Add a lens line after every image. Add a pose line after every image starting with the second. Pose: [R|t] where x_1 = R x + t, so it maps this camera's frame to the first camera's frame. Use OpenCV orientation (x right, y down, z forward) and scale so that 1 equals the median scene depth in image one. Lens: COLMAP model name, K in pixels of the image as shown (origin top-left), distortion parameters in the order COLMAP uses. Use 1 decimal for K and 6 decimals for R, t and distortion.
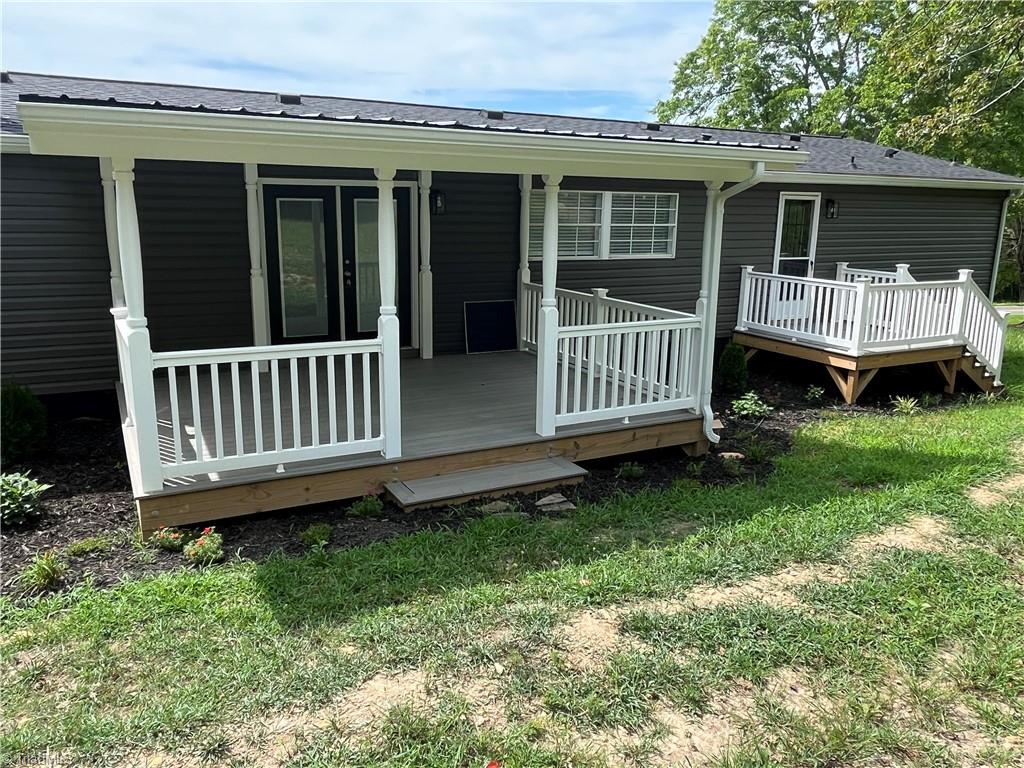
lens RADIAL K [[770.5, 0, 511.5], [0, 770.5, 381.3], [0, 0, 1]] dist [-0.003179, -0.007003]
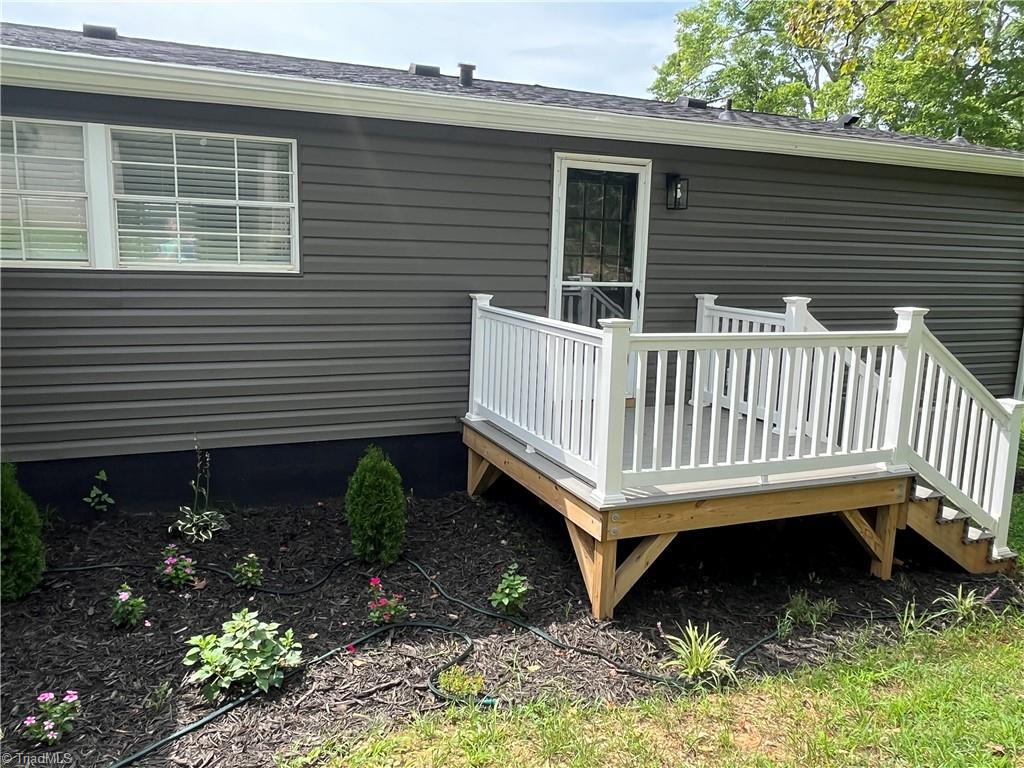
lens RADIAL K [[770.5, 0, 511.3], [0, 770.5, 382.6], [0, 0, 1]] dist [-0.003179, -0.007003]
pose [[0.995856, 0.029153, -0.086149, 0.383607], [-0.034353, 0.997636, -0.059510, -0.064488], [0.084210, 0.062223, 0.994503, 0.518059]]
